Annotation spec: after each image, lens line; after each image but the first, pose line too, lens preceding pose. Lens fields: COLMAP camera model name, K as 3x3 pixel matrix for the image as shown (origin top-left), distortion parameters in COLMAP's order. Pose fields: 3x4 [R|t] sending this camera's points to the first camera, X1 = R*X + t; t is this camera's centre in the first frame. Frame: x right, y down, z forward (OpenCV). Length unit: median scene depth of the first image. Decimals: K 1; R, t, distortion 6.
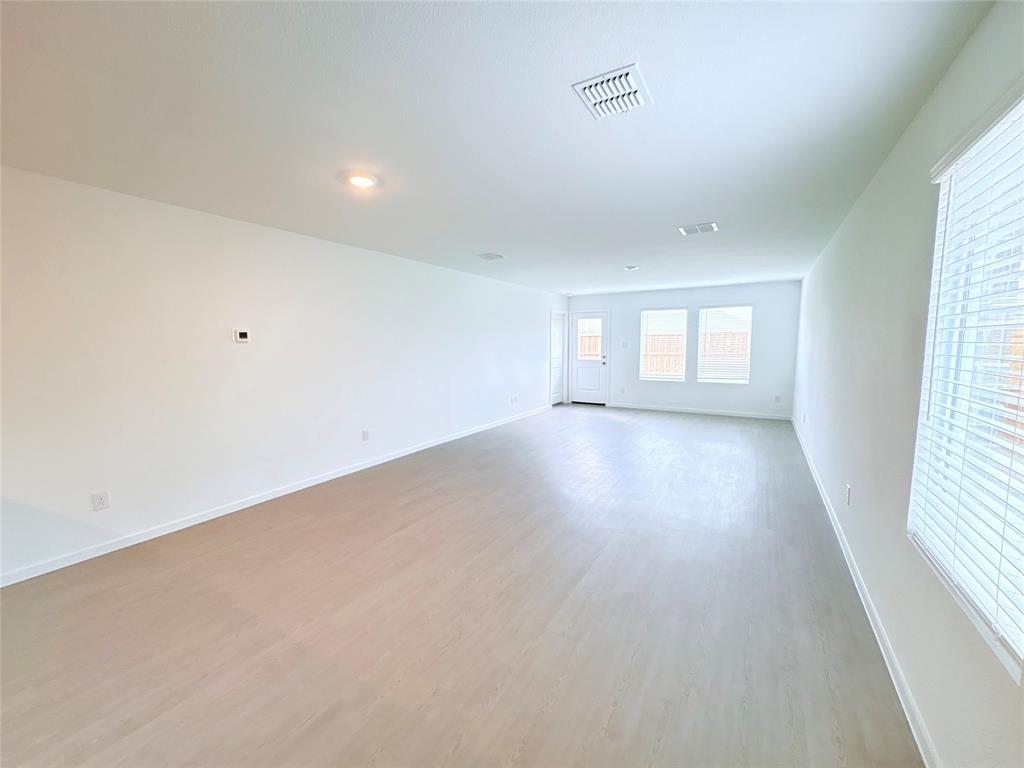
lens RADIAL K [[407.2, 0, 512.0], [0, 407.2, 384.0], [0, 0, 1]] dist [-0.000013, 0.000031]
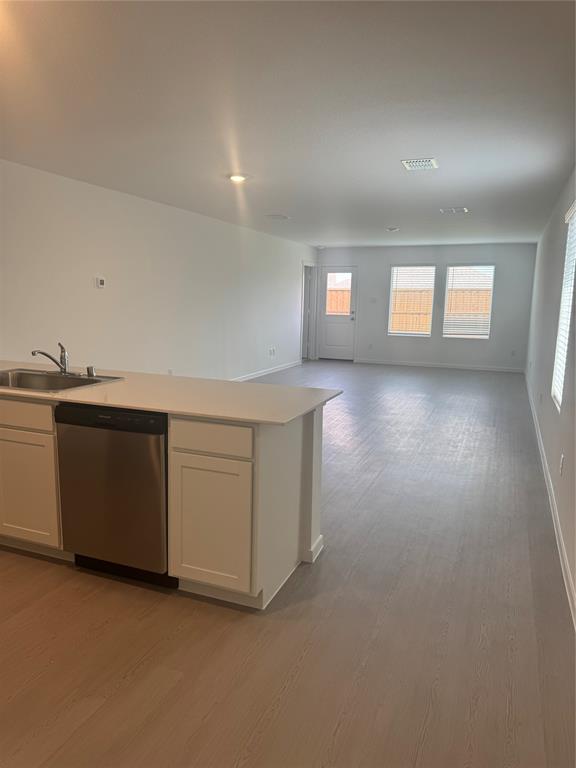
lens RADIAL K [[537.7, 0, 288.0], [0, 537.7, 384.0], [0, 0, 1]] dist [0.107212, -0.175035]
pose [[0.986298, -0.002006, 0.164959, -0.165663], [-0.007770, 0.998252, 0.058594, 0.036454], [-0.164789, -0.059073, 0.984558, -0.310428]]
